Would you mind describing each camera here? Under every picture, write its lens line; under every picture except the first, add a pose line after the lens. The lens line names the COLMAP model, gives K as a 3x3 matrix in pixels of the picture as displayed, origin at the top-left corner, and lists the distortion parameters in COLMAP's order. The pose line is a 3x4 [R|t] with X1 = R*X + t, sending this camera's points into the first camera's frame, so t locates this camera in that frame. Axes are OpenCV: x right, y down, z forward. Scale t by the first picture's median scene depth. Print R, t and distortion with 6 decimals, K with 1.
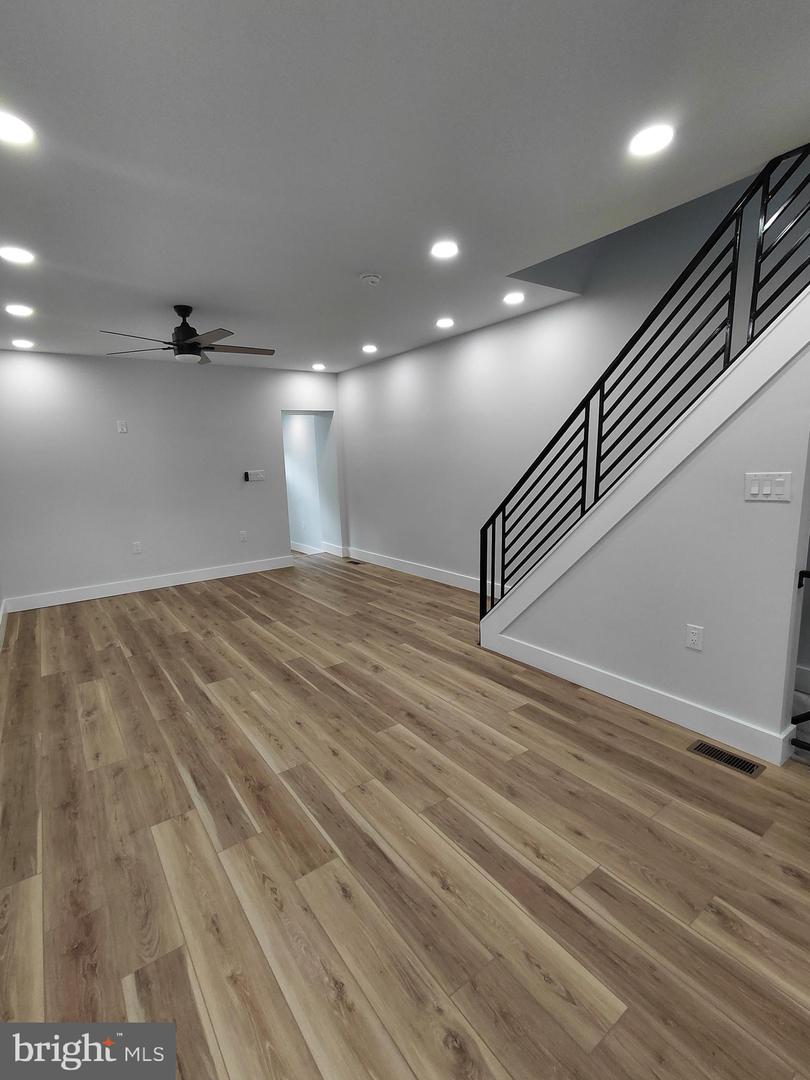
lens RADIAL K [[499.6, 0, 412.1], [0, 499.6, 538.9], [0, 0, 1]] dist [-0.011841, 0.003991]
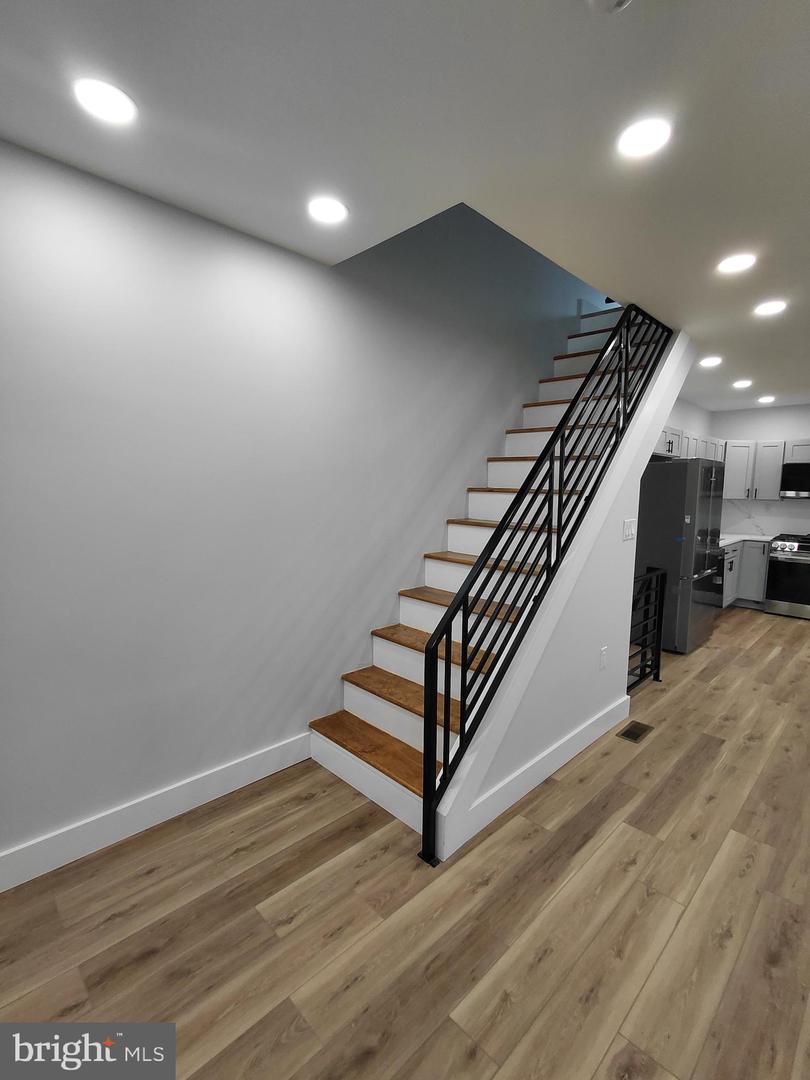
lens RADIAL K [[499.6, 0, 401.4], [0, 499.6, 533.0], [0, 0, 1]] dist [-0.011841, 0.003991]
pose [[-0.131280, -0.065476, 0.989181, -0.456599], [0.151279, 0.984807, 0.085263, -0.233083], [-0.979735, 0.160836, -0.119381, 1.338534]]
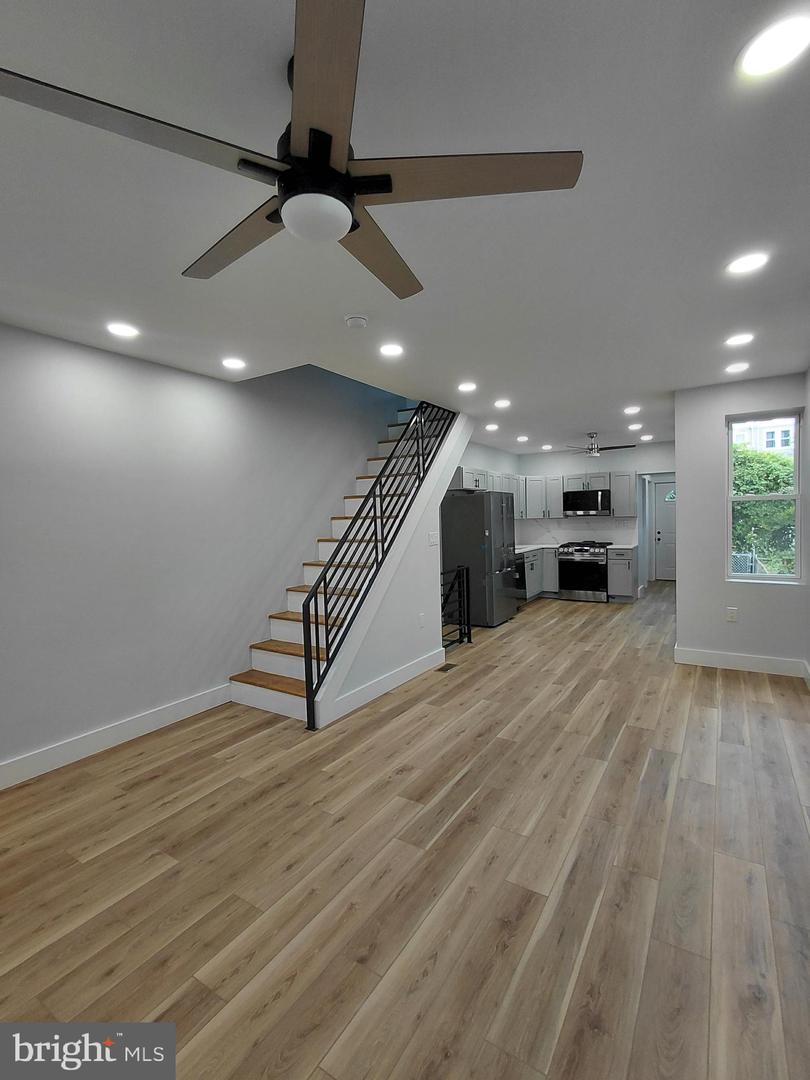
lens RADIAL K [[499.6, 0, 396.1], [0, 499.6, 544.5], [0, 0, 1]] dist [-0.011841, 0.003991]
pose [[-0.342464, -0.006843, 0.939506, -0.995143], [0.191871, 0.978390, 0.077066, -0.210673], [-0.919730, 0.206657, -0.333750, 1.411599]]
